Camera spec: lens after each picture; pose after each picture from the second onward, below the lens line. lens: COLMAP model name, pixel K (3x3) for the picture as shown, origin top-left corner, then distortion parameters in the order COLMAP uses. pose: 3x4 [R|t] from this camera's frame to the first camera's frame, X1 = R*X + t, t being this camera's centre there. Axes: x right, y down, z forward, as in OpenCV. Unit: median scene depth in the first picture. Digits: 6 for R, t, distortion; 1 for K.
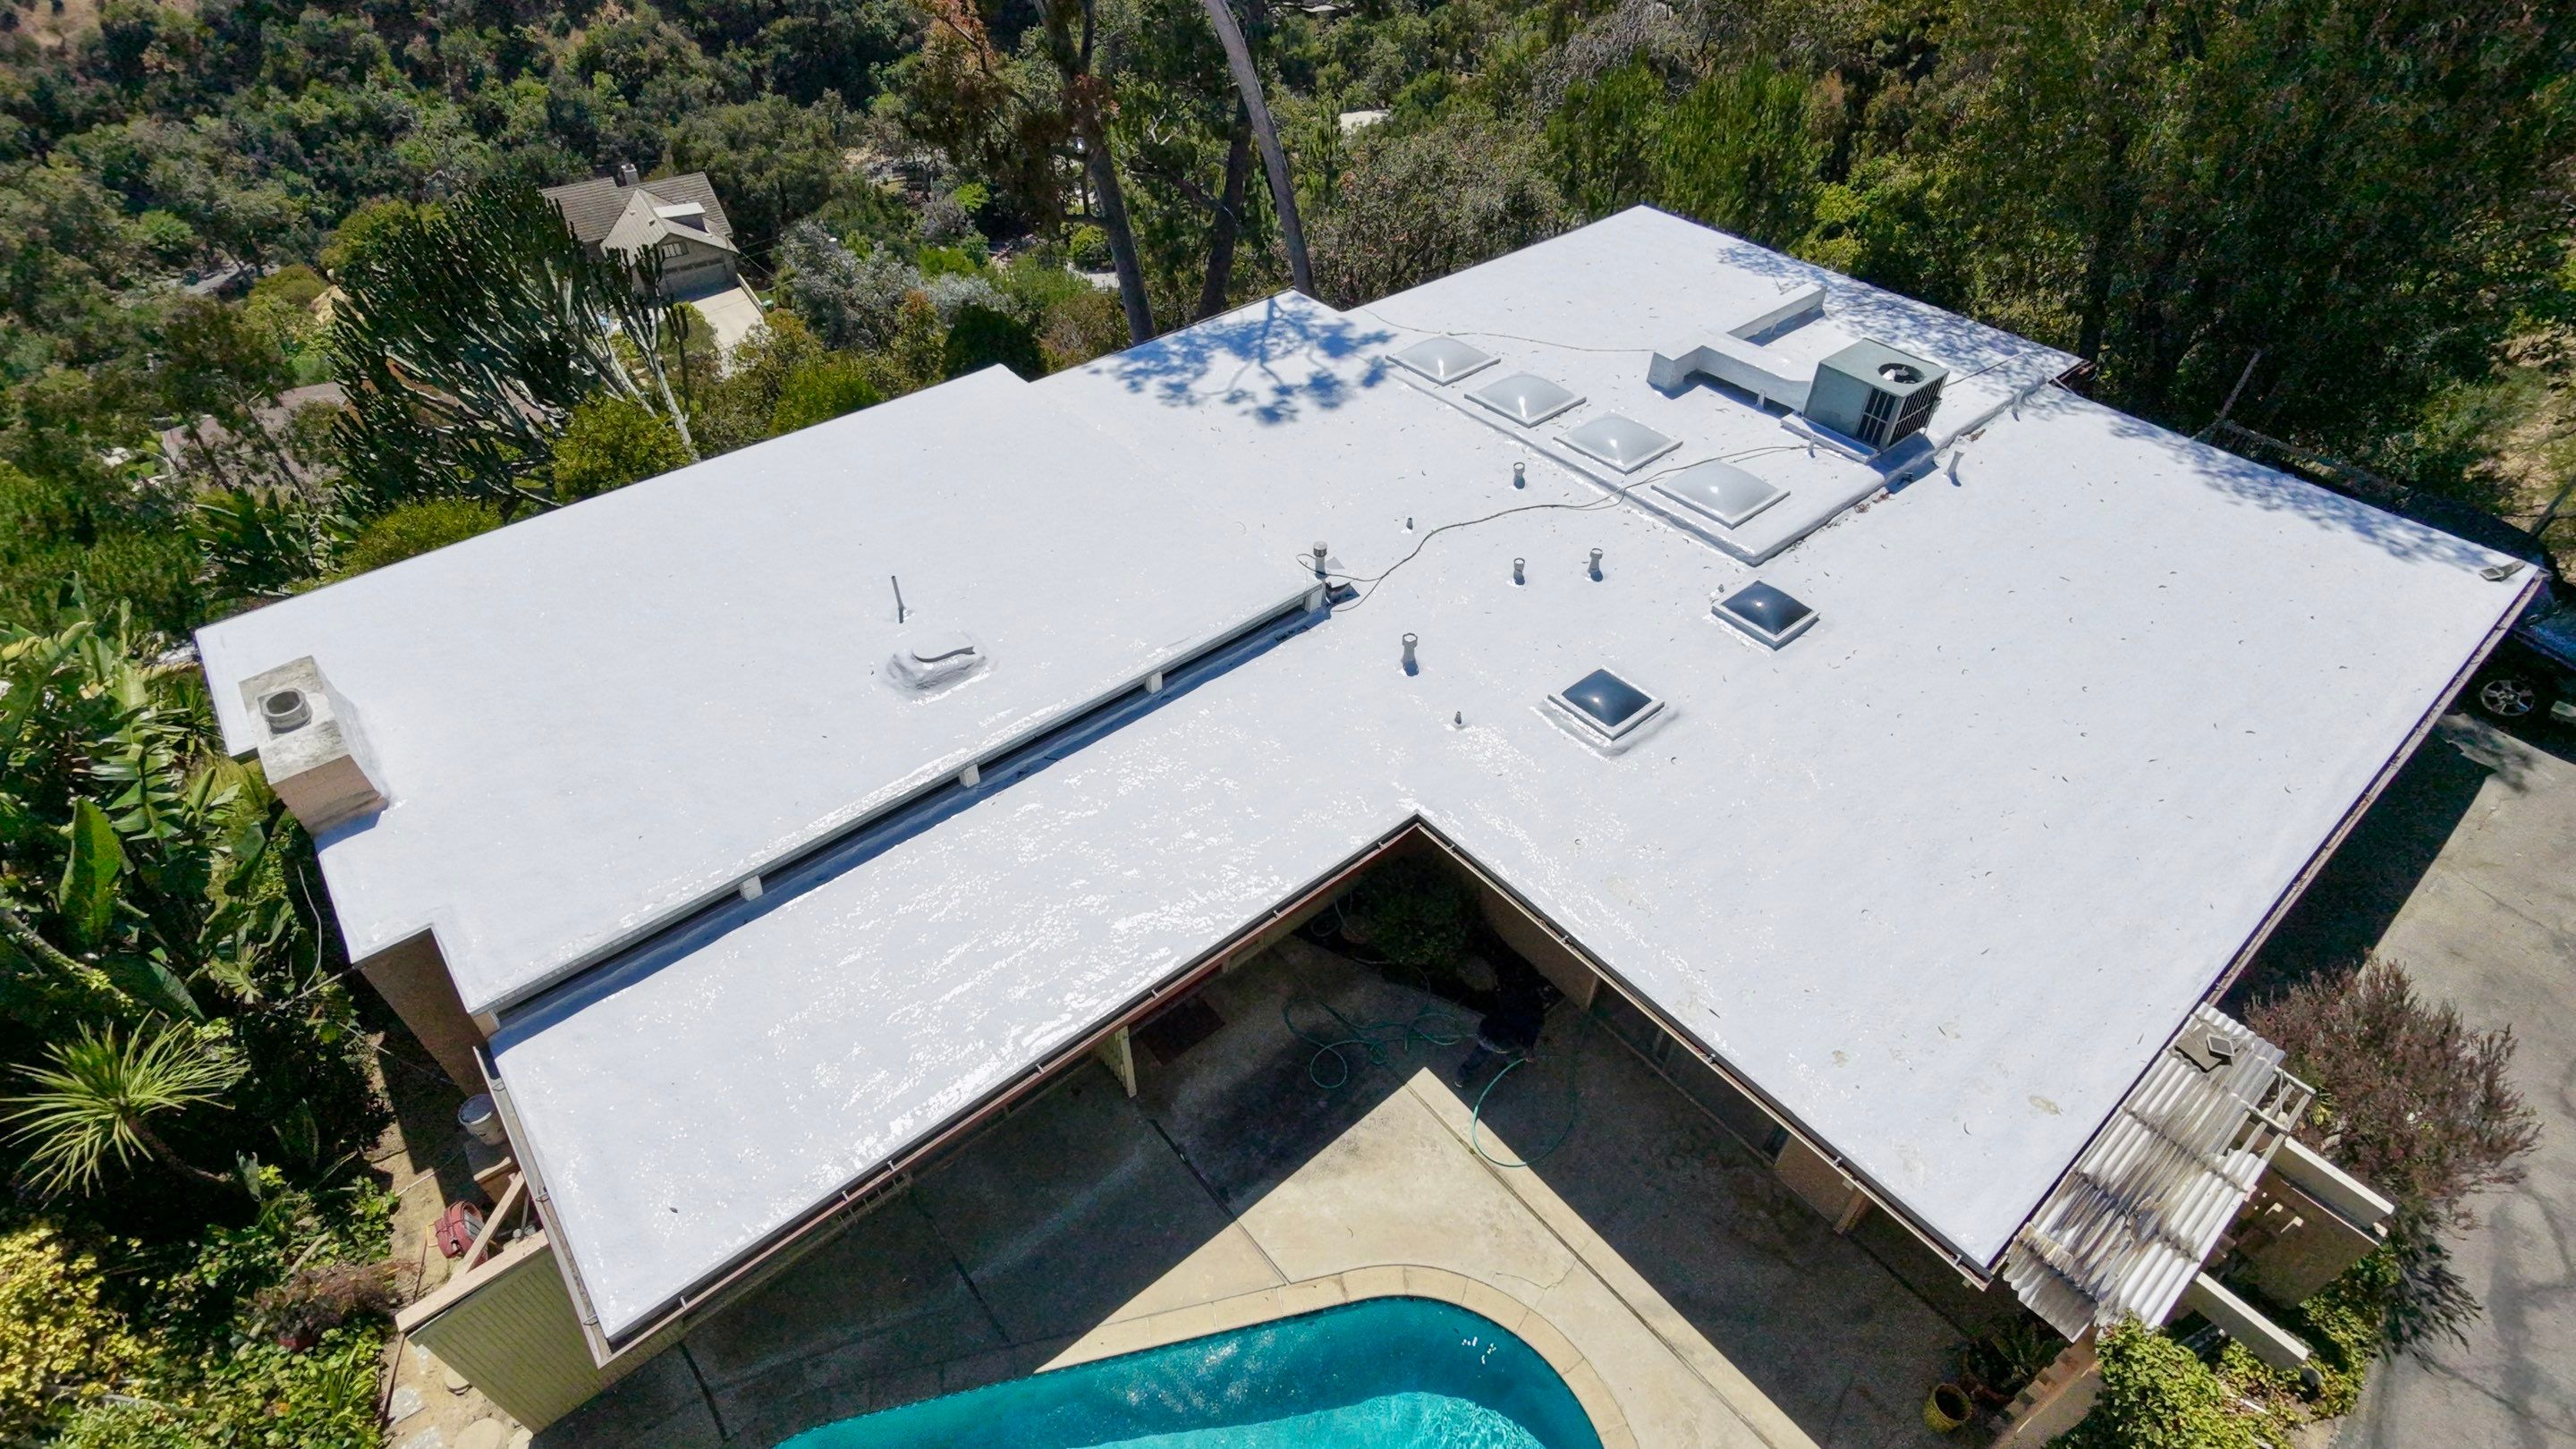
lens RADIAL K [[1235.1, 0, 1253.6], [0, 1235.1, 763.4], [0, 0, 1]] dist [0.012194, 0.000351]
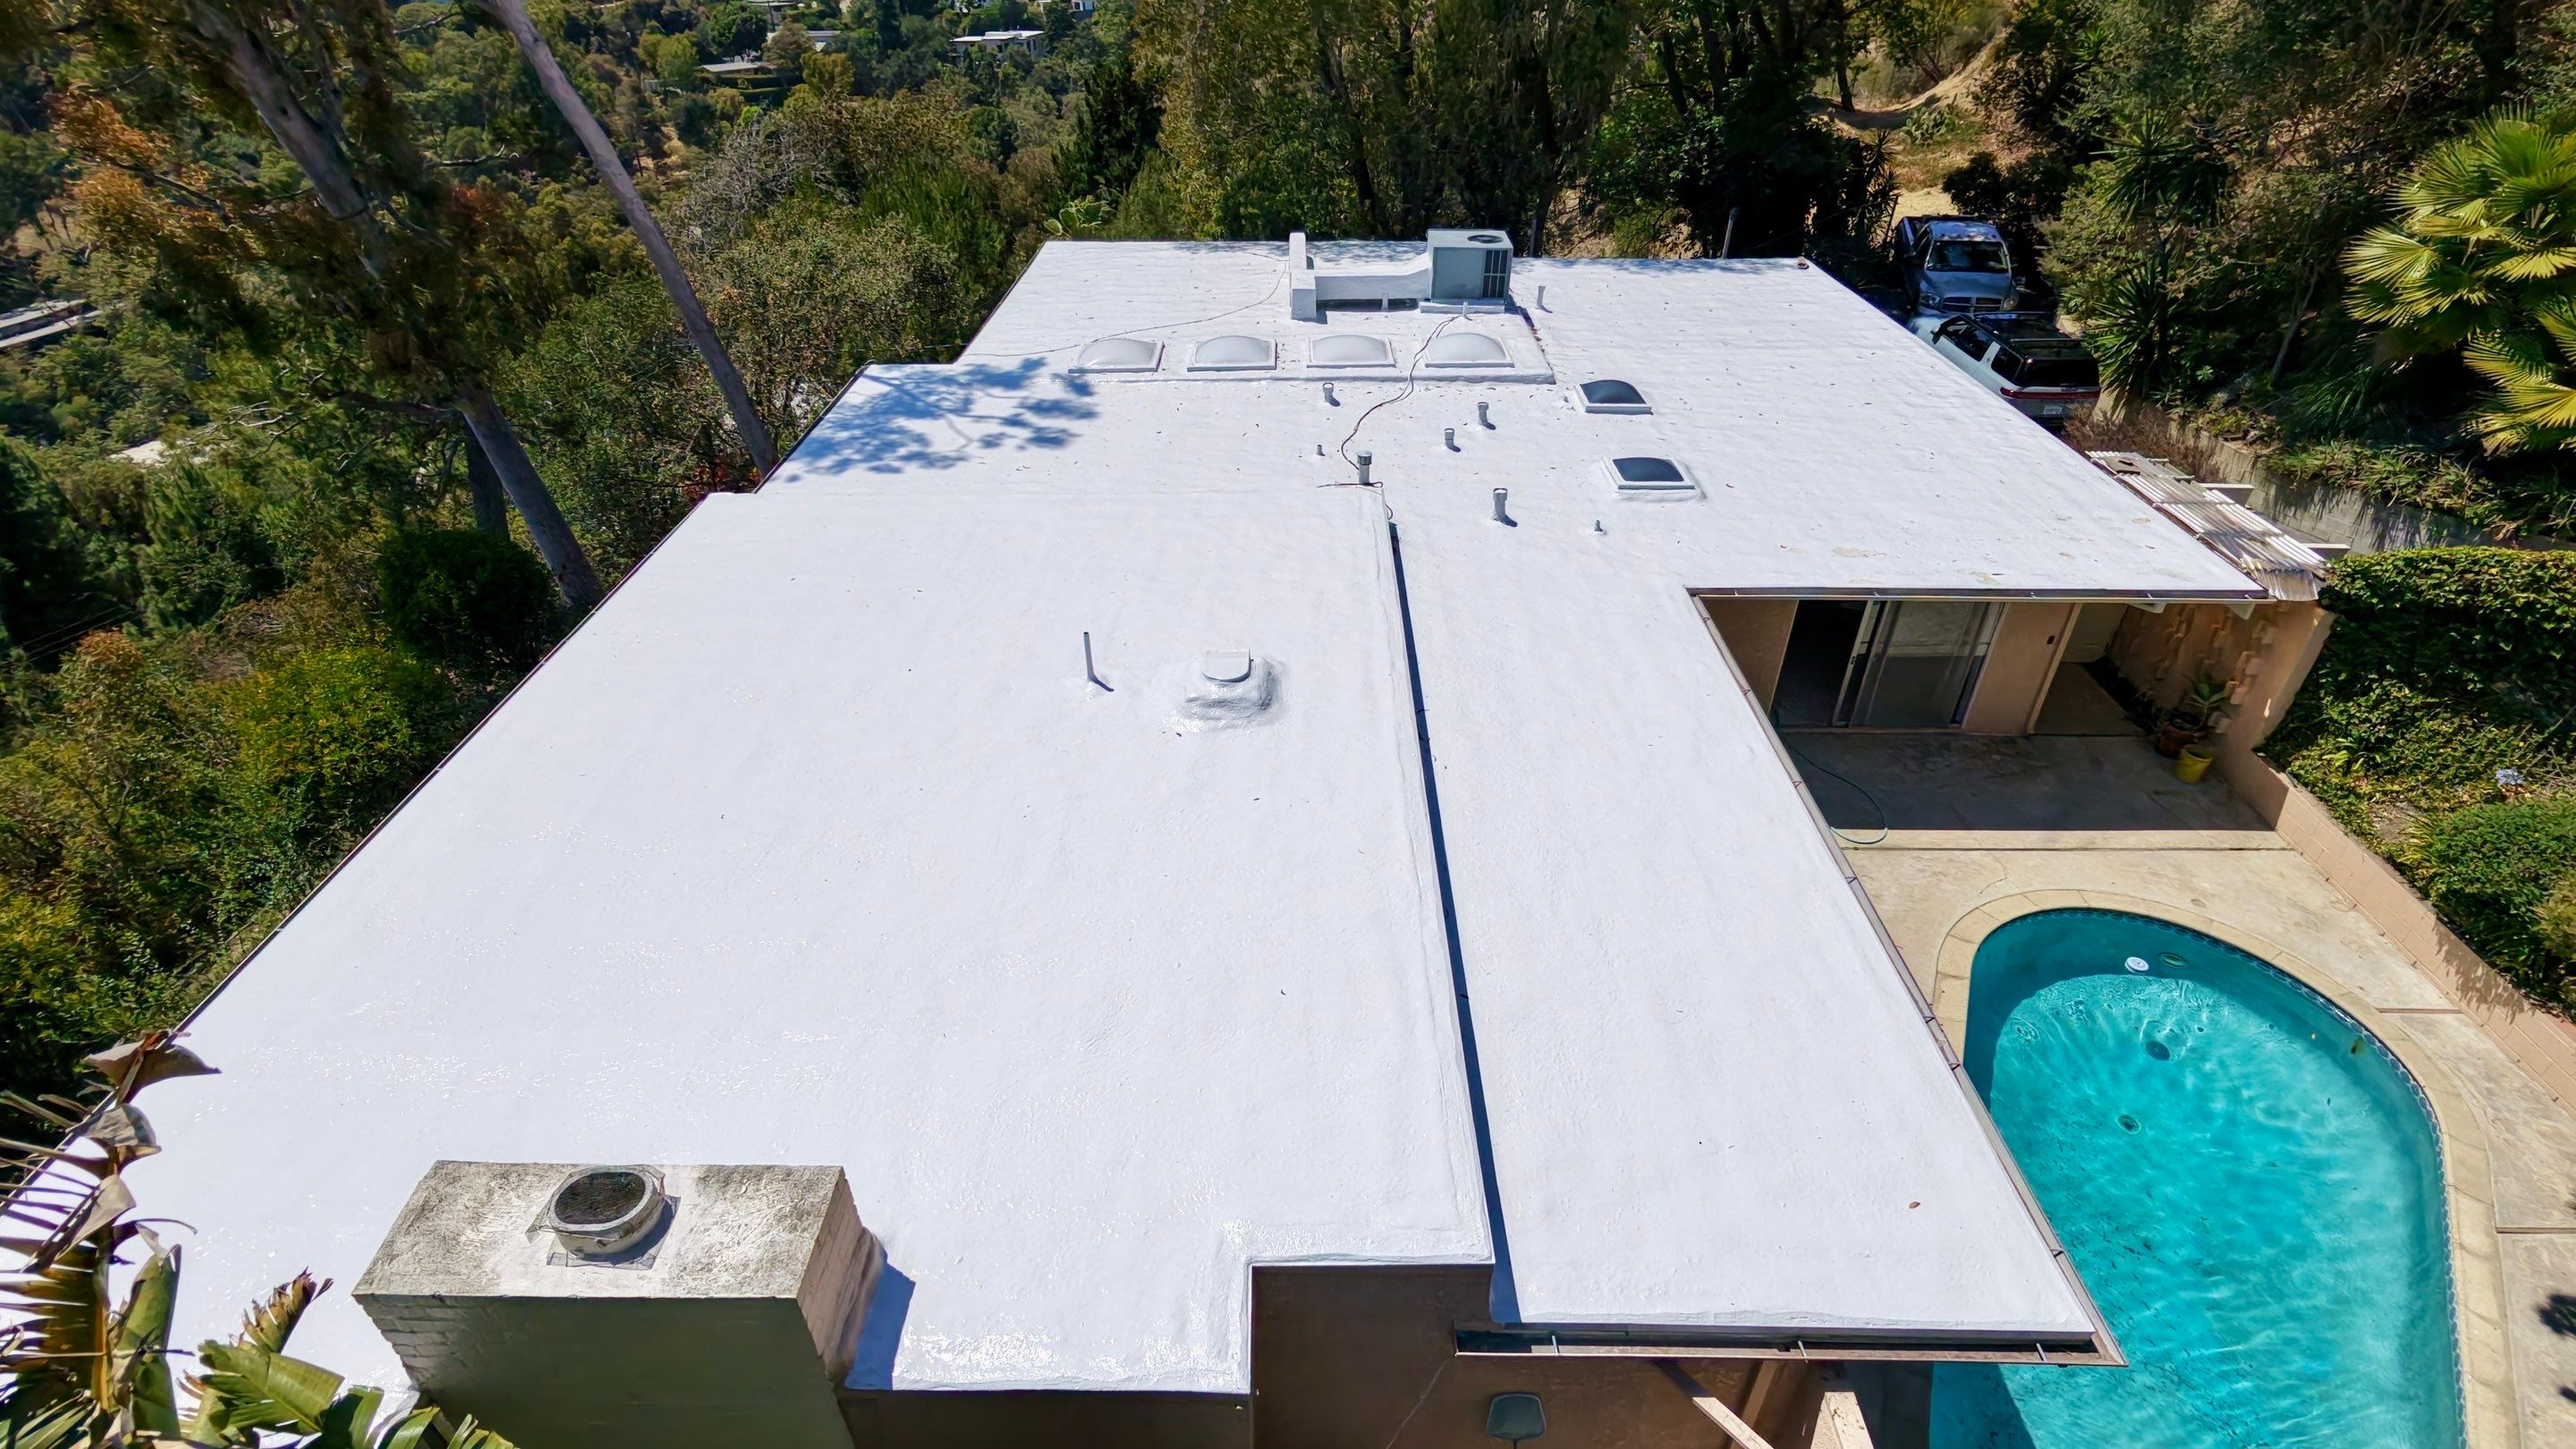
lens RADIAL K [[1235.1, 0, 1292.9], [0, 1235.1, 729.4], [0, 0, 1]] dist [0.012194, 0.000351]
pose [[0.634510, -0.428000, 0.643594, -0.520905], [0.532164, 0.845796, 0.037815, -0.046836], [-0.560535, 0.318504, 0.764432, 0.288273]]
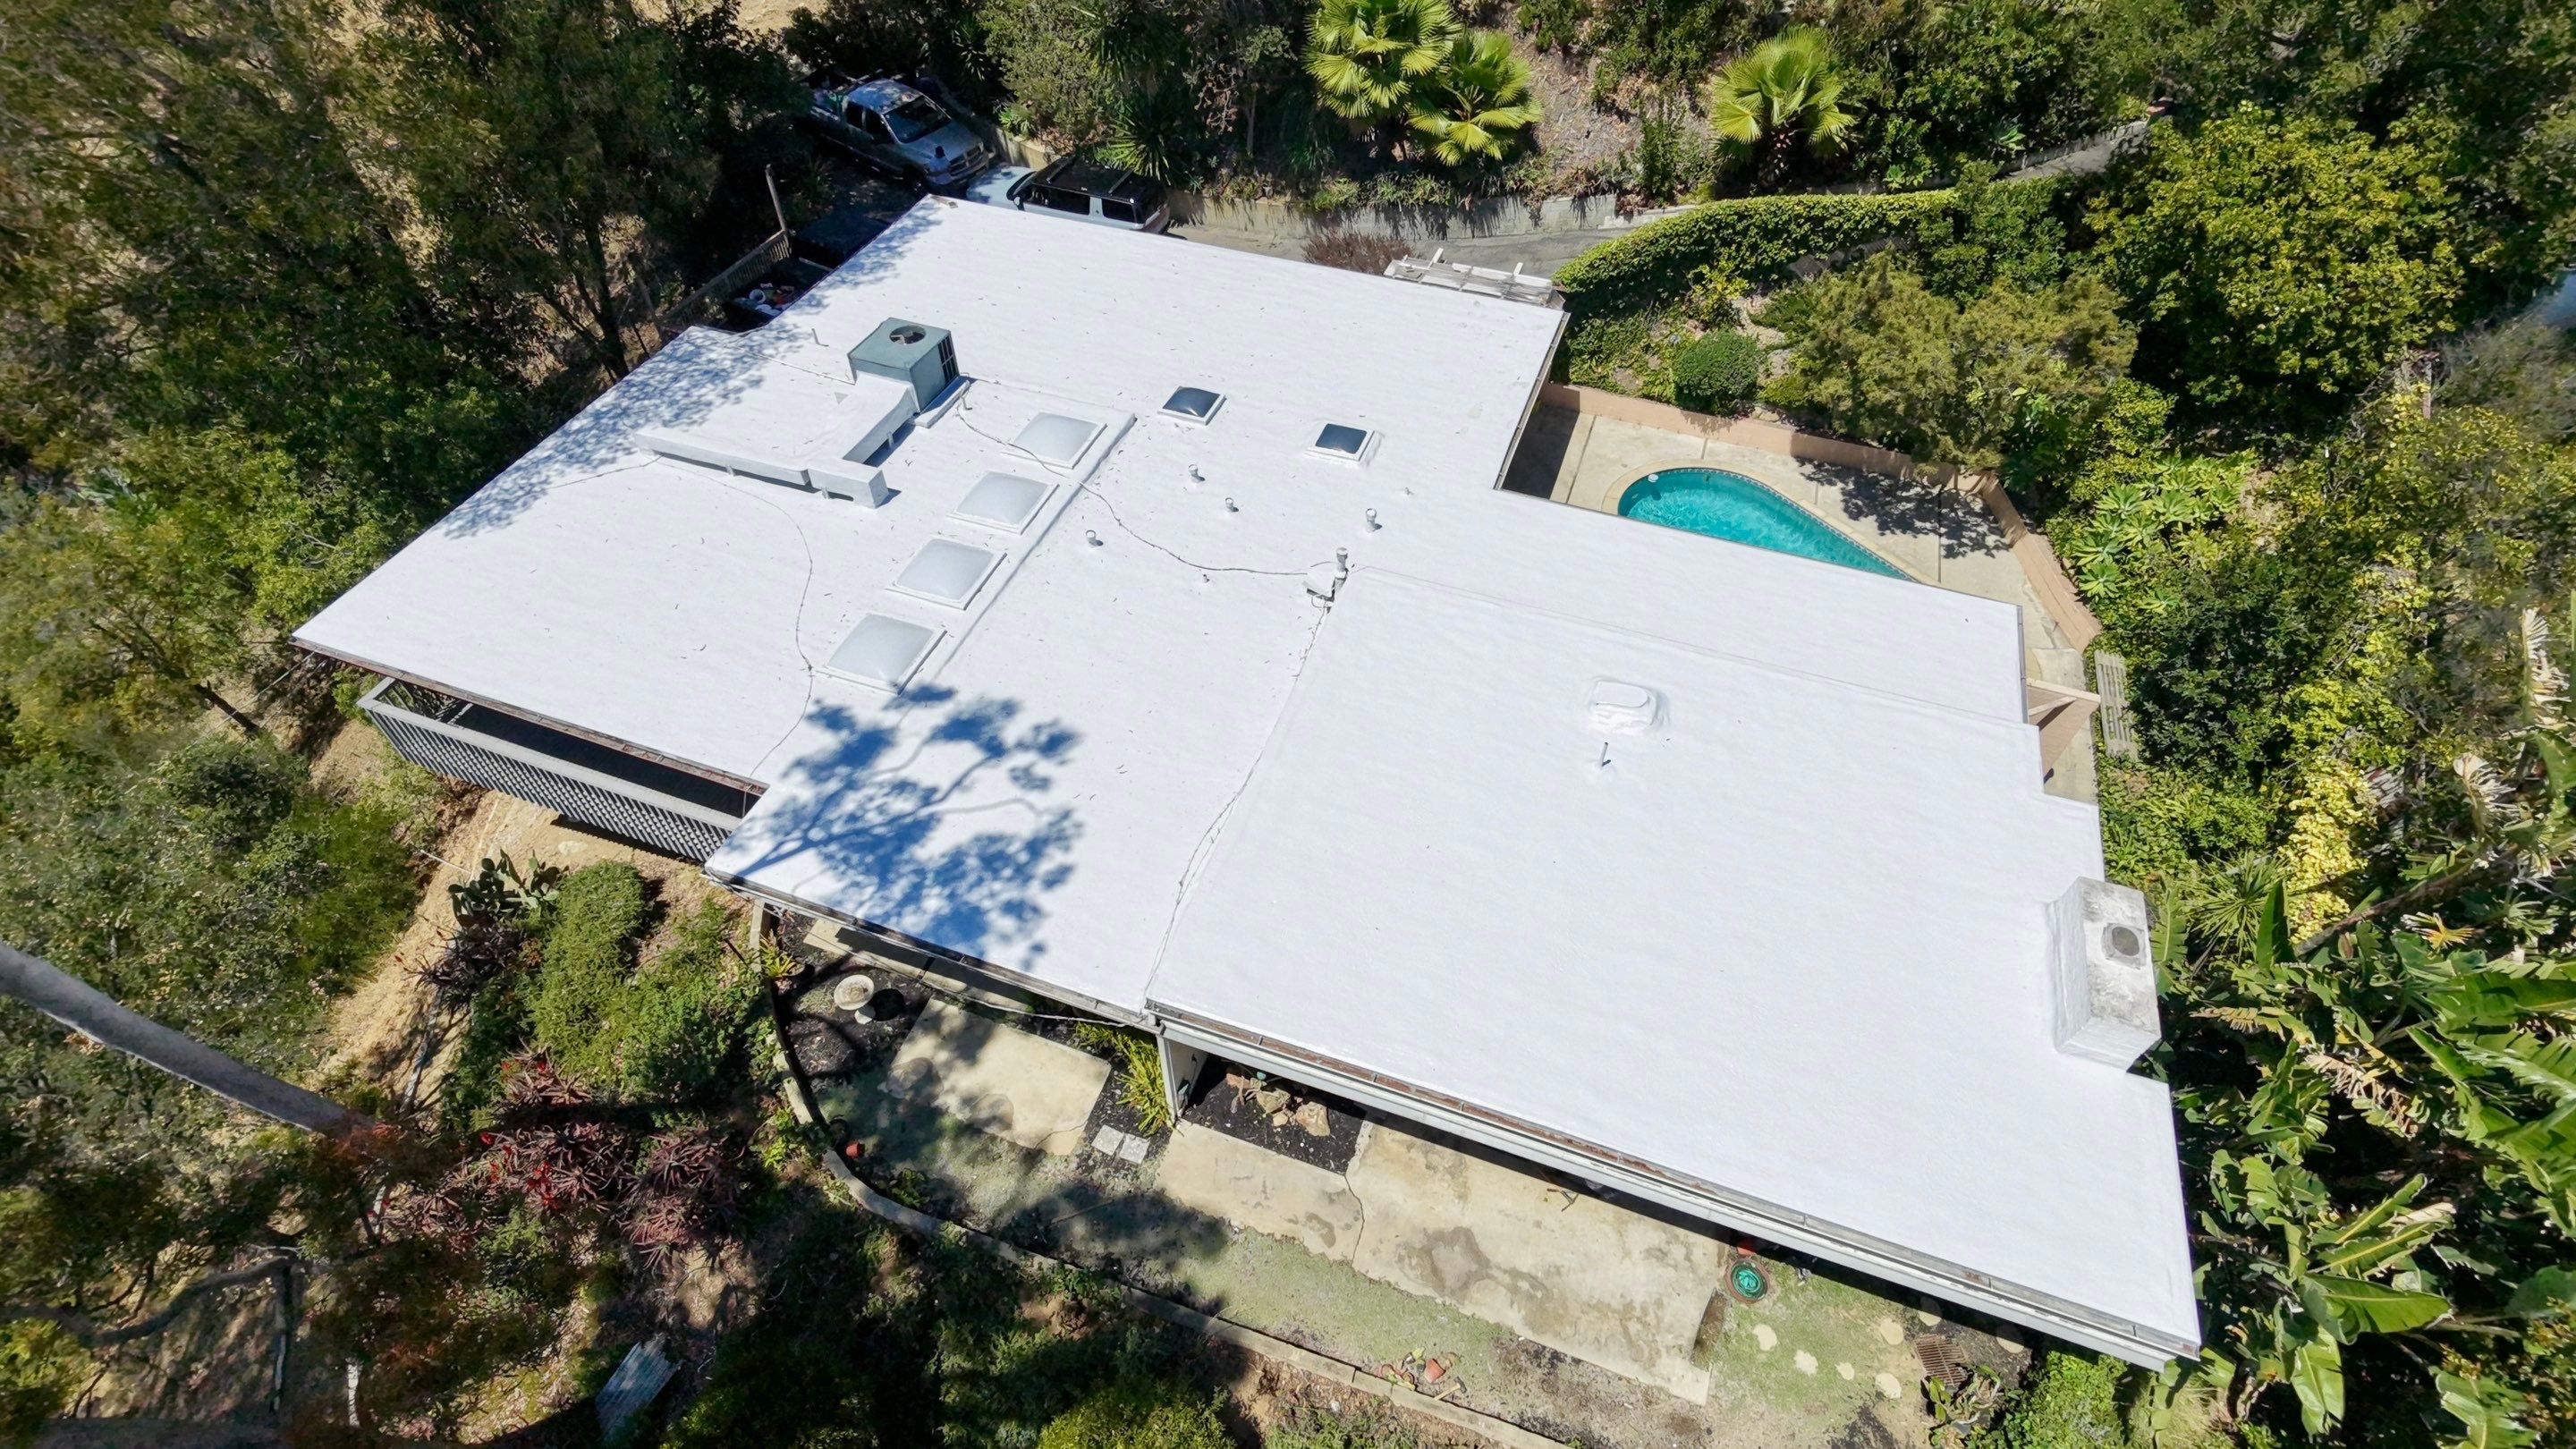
lens RADIAL K [[1235.1, 0, 1291.2], [0, 1235.1, 732.2], [0, 0, 1]] dist [0.012194, 0.000351]
pose [[-0.519031, -0.636784, 0.570187, -0.562407], [0.588673, 0.217357, 0.778602, -0.856397], [-0.619735, 0.739772, 0.262042, 0.646314]]
